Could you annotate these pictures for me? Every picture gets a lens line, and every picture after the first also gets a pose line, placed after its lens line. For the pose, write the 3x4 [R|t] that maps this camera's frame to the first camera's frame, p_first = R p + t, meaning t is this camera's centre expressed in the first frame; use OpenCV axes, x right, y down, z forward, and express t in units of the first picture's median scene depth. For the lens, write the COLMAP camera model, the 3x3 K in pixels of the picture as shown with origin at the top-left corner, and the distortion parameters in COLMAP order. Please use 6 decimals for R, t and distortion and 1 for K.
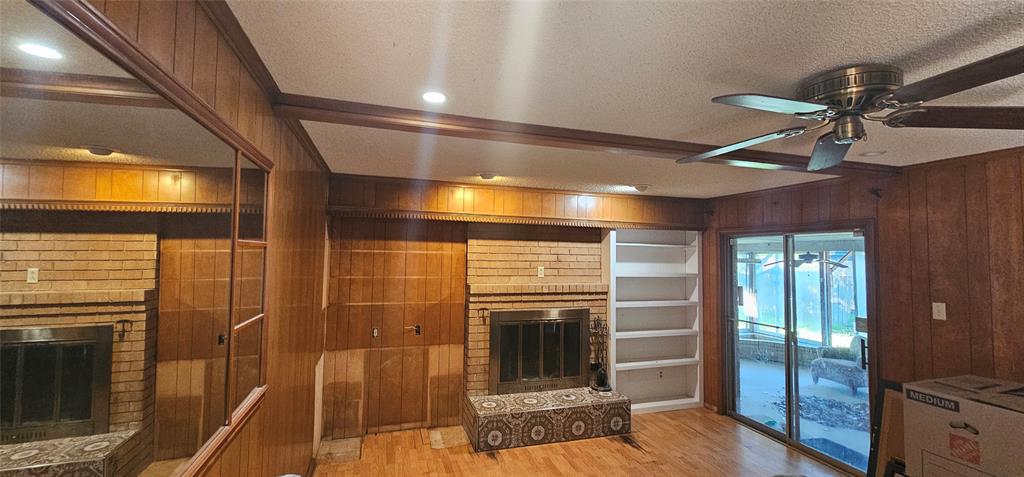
lens RADIAL K [[421.4, 0, 531.8], [0, 421.4, 237.1], [0, 0, 1]] dist [-0.000483, -0.000645]
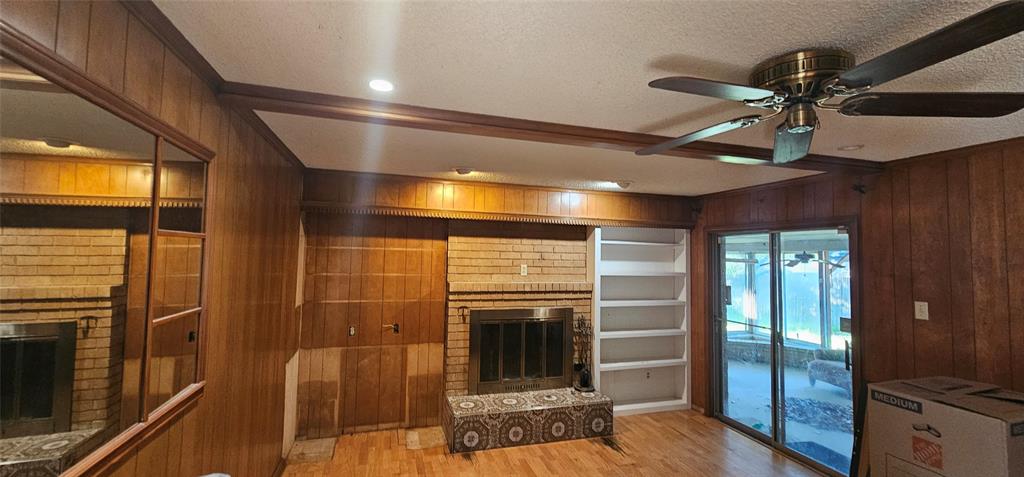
lens RADIAL K [[423.8, 0, 535.3], [0, 423.8, 236.0], [0, 0, 1]] dist [0.001064, -0.000093]
pose [[0.999976, 0.003208, -0.006177, 0.058962], [-0.003233, 0.999987, -0.003993, 0.007812], [0.006164, 0.004012, 0.999973, 0.012090]]
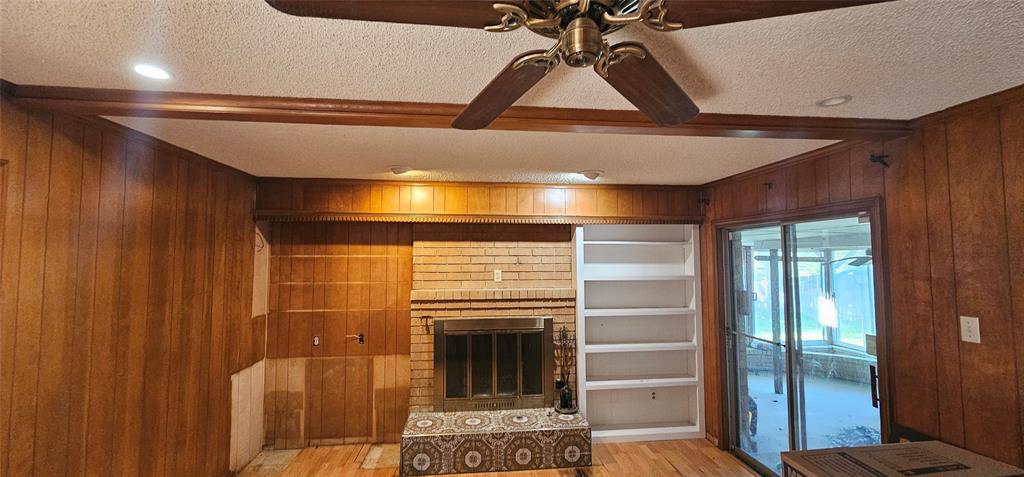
lens RADIAL K [[423.8, 0, 535.3], [0, 423.8, 236.0], [0, 0, 1]] dist [0.001064, -0.000093]
pose [[0.979501, -0.028924, -0.199350, 0.306543], [0.026872, 0.999554, -0.012990, 0.013080], [0.199637, 0.007367, 0.979842, 0.143732]]
